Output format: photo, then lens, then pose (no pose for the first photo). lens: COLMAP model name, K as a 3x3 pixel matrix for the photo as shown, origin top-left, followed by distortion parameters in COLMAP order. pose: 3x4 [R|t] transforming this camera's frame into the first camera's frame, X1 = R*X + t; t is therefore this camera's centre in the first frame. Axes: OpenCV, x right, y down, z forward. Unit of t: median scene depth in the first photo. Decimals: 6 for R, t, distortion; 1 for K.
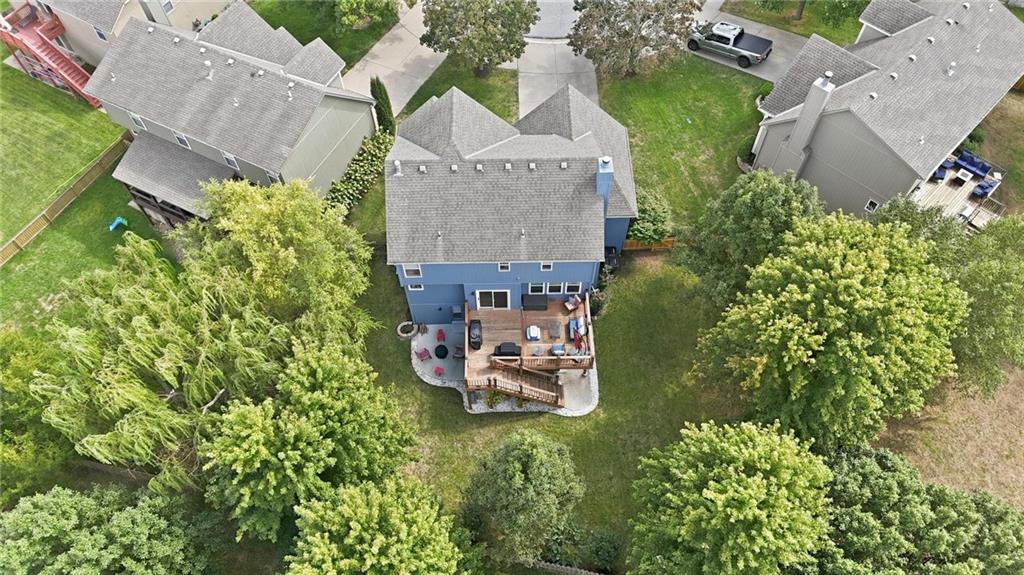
lens RADIAL K [[744.5, 0, 512.0], [0, 744.5, 287.5], [0, 0, 1]] dist [0.053165, -0.002735]
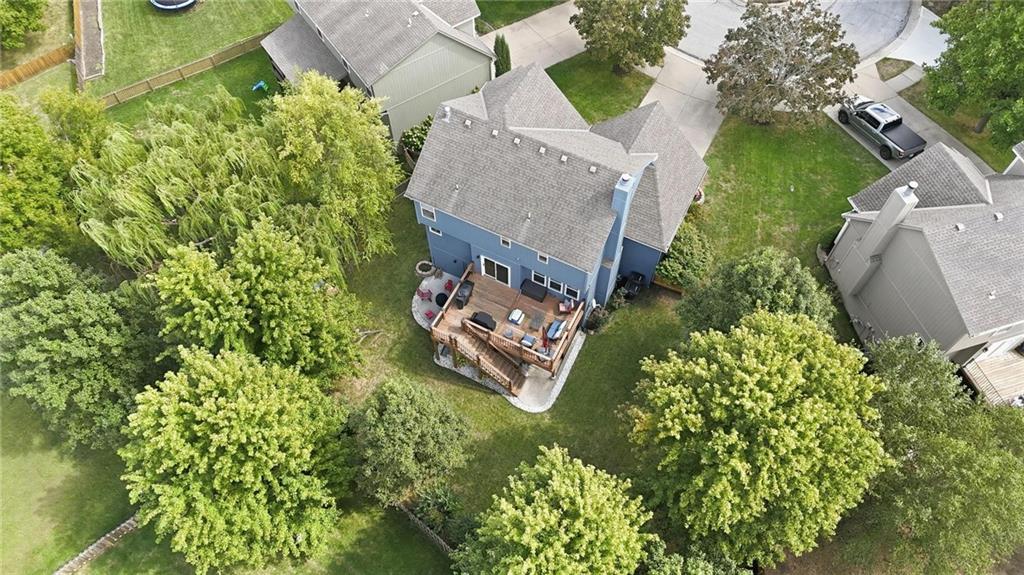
lens RADIAL K [[744.5, 0, 512.0], [0, 744.5, 287.5], [0, 0, 1]] dist [0.053165, -0.002735]
pose [[0.882514, 0.401604, -0.244712, 0.253214], [-0.399377, 0.914758, 0.060948, -0.033931], [0.248329, 0.043945, 0.967678, 0.017302]]
